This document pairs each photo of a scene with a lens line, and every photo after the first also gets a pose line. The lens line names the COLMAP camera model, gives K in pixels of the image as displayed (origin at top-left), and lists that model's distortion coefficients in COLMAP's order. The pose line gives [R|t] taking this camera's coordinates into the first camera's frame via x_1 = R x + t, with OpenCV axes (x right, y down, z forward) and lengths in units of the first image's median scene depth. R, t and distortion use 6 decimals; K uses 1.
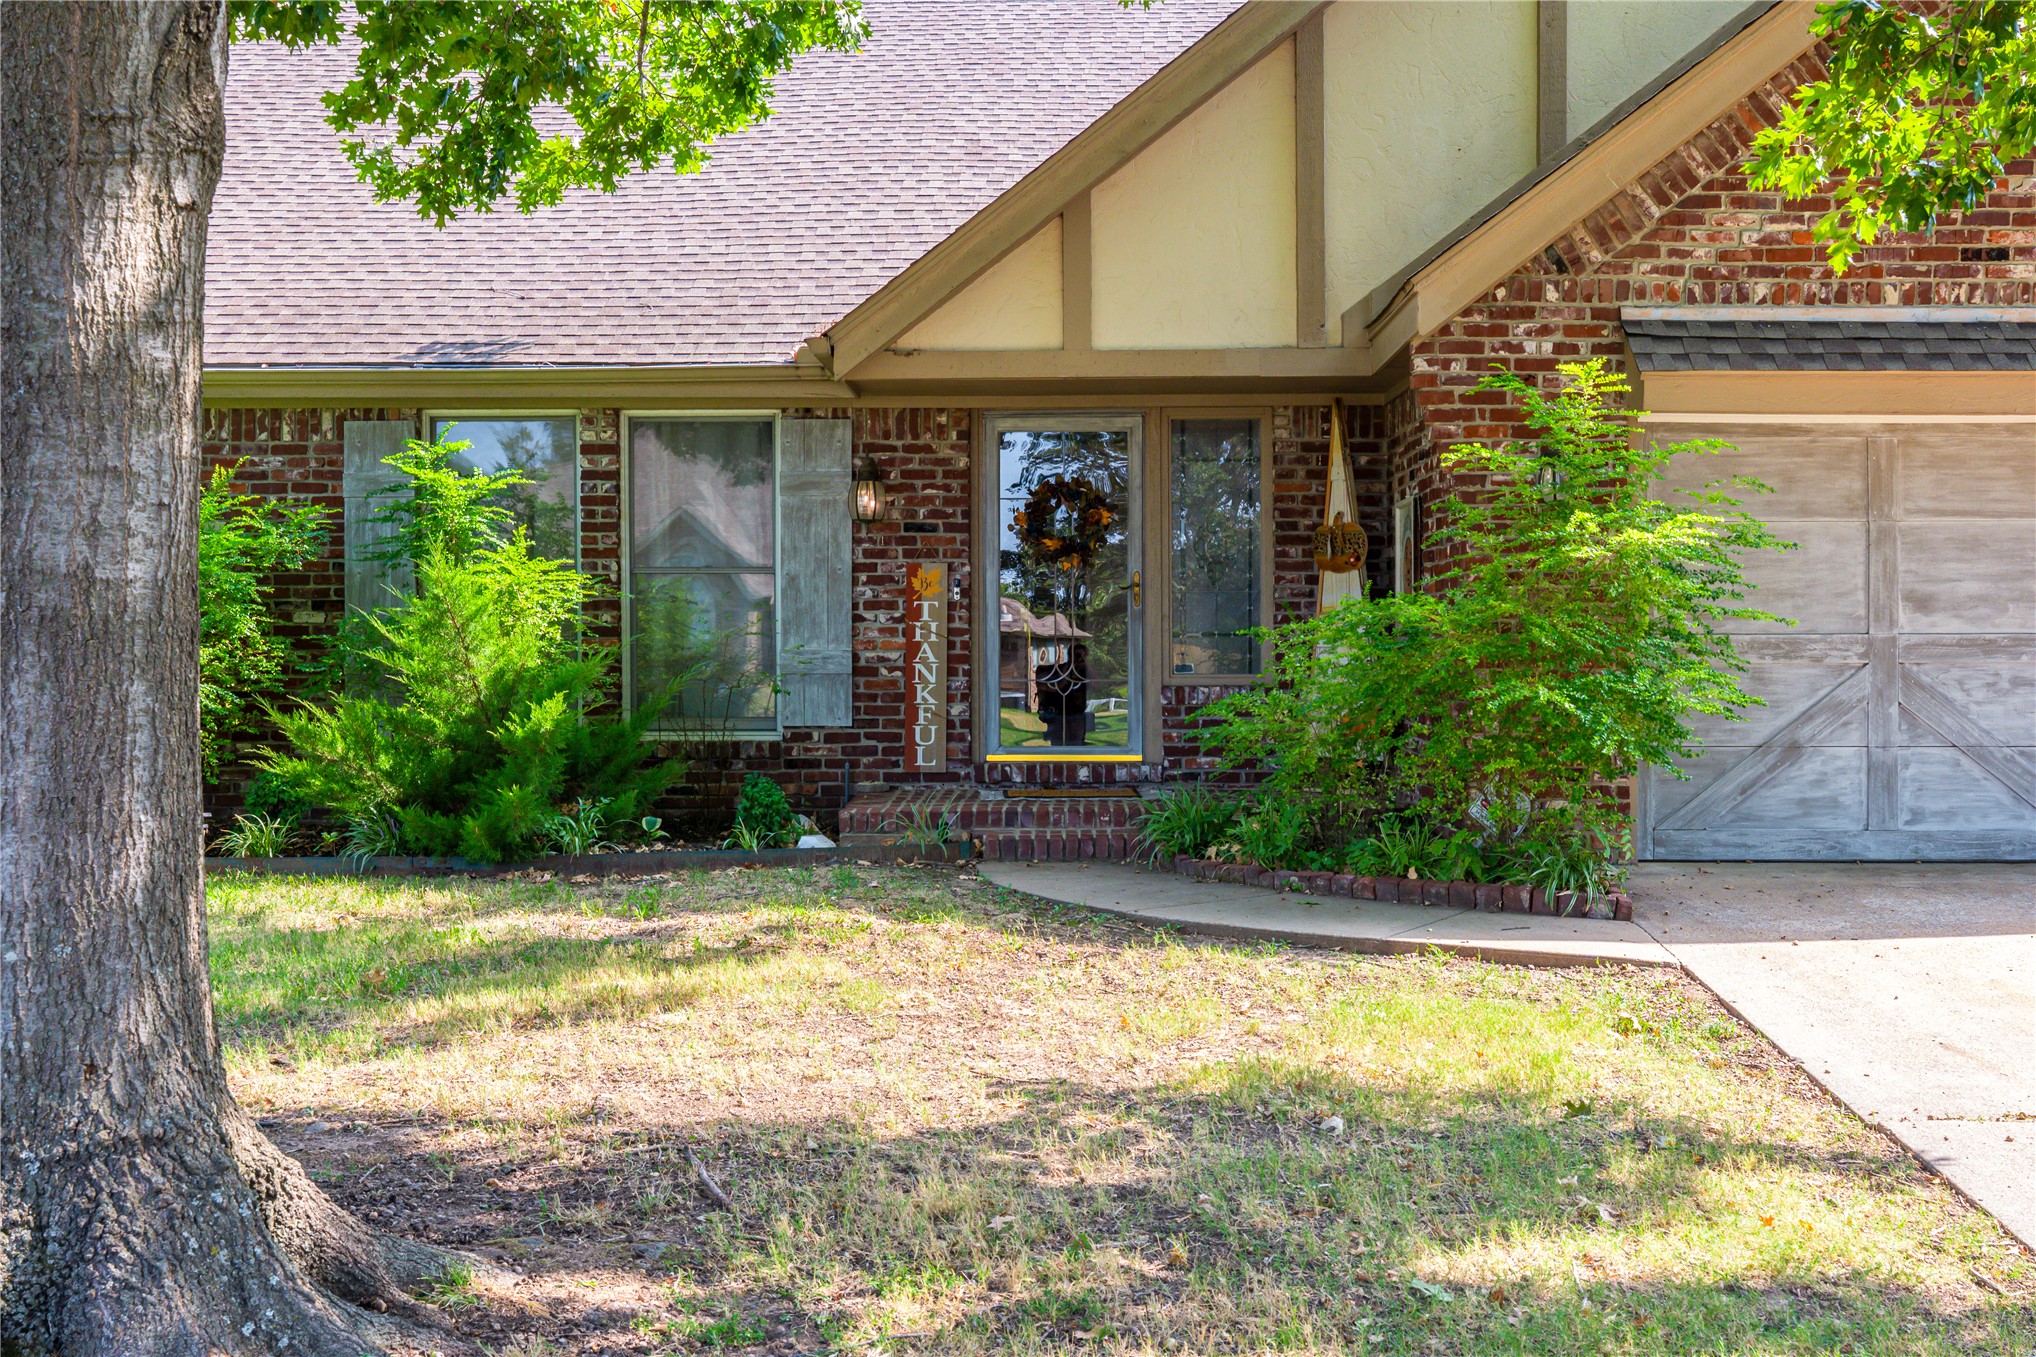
lens RADIAL K [[2345.0, 0, 1060.6], [0, 2345.0, 613.3], [0, 0, 1]] dist [0.033755, 0.000000]
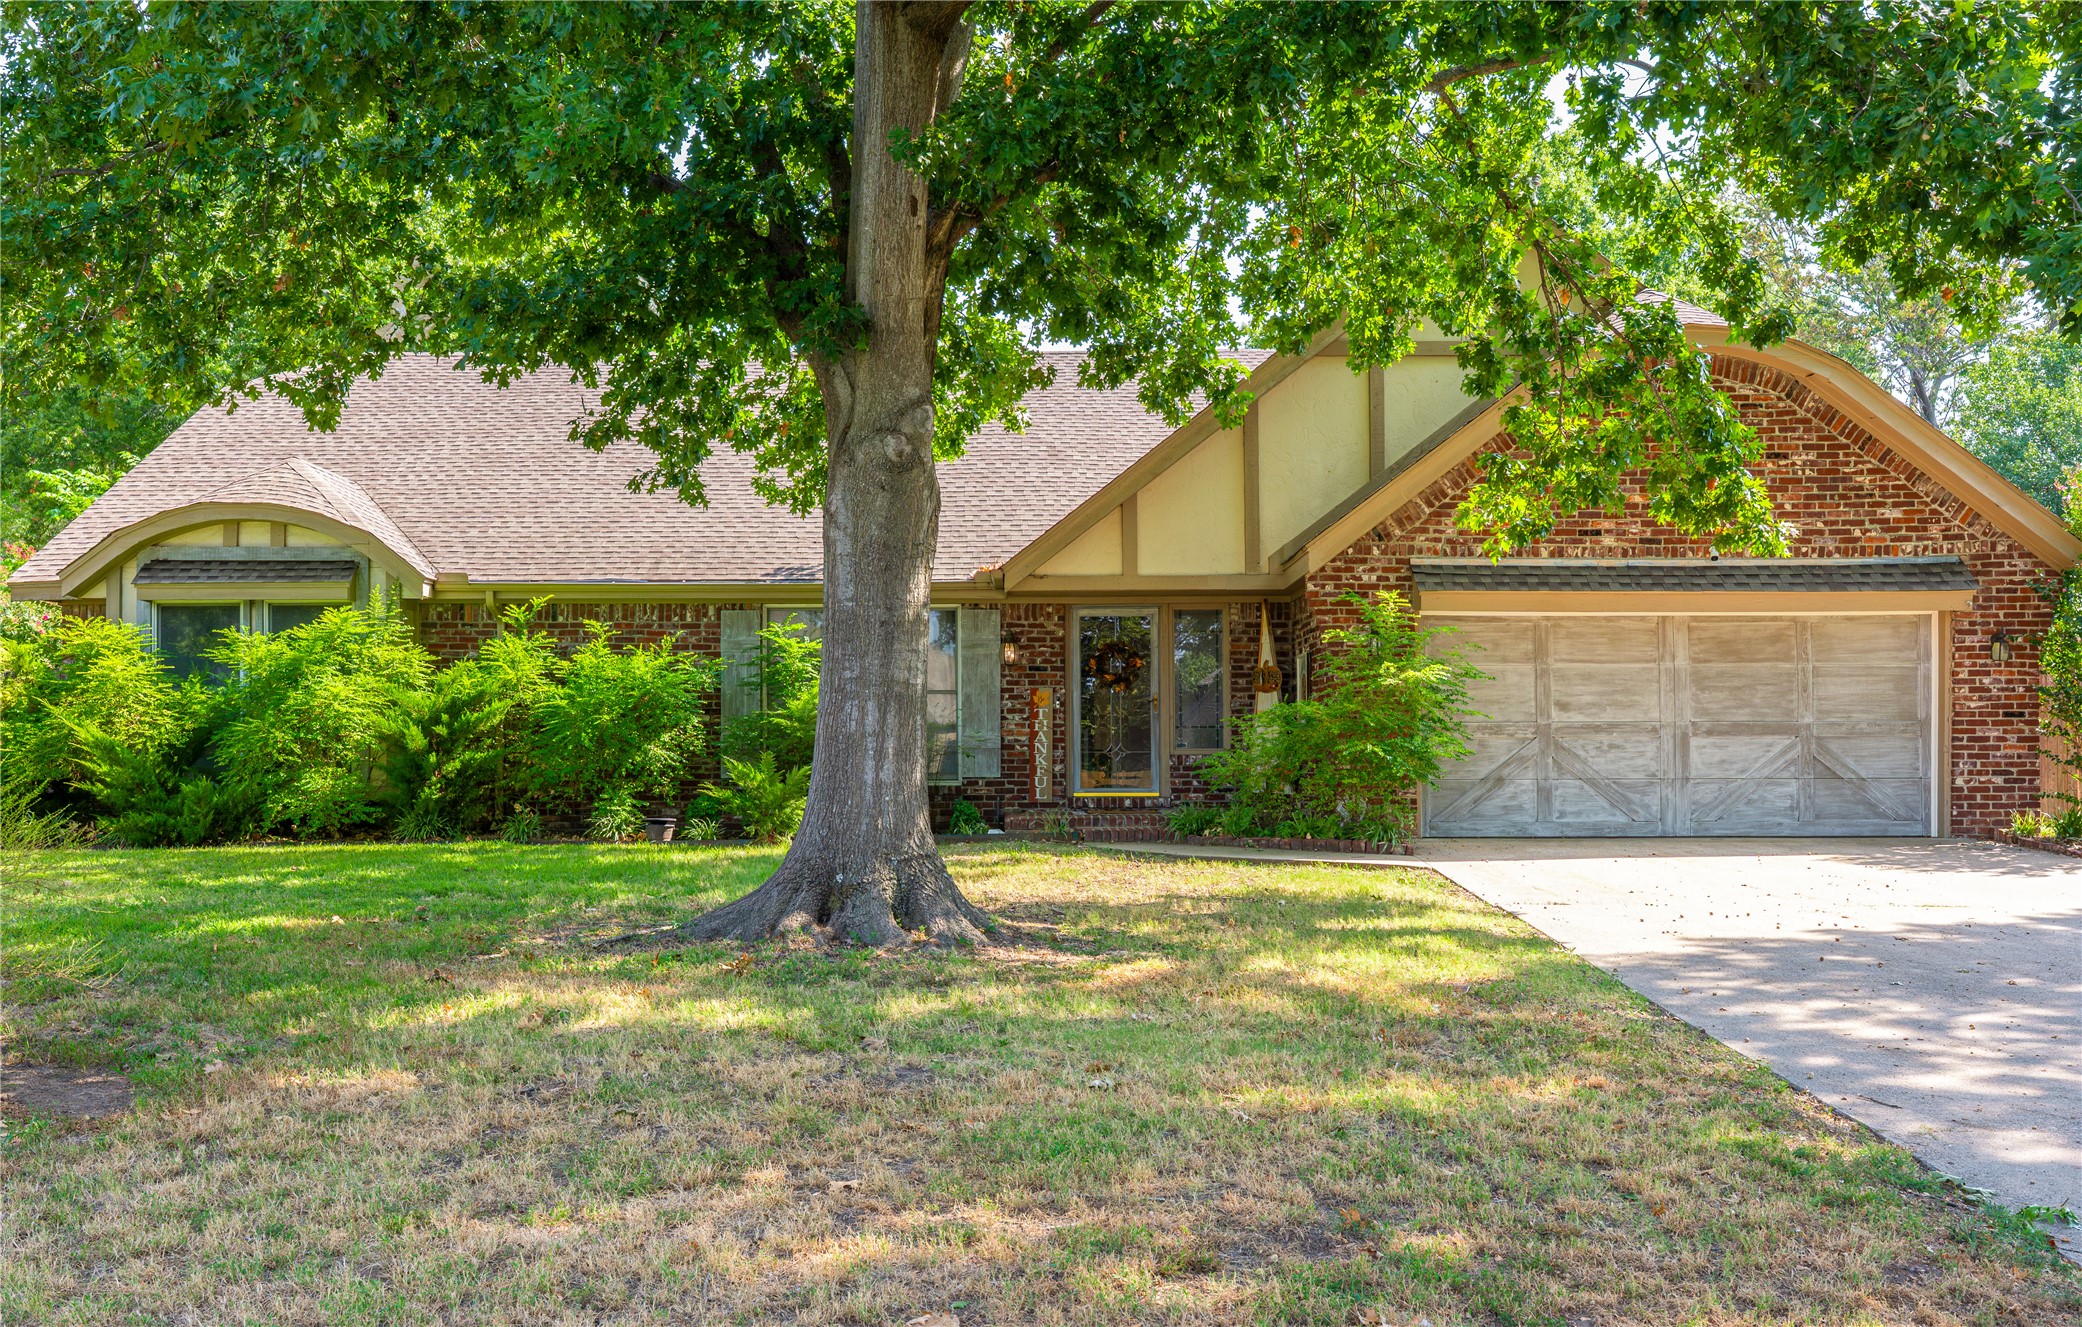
lens RADIAL K [[1861.6, 0, 1036.3], [0, 1861.6, 662.5], [0, 0, 1]] dist [-0.000827, 0.002086]
pose [[0.999958, -0.000556, 0.009173, -0.091583], [0.000918, 0.999221, -0.039444, 0.019845], [-0.009144, 0.039451, 0.999180, -0.560105]]
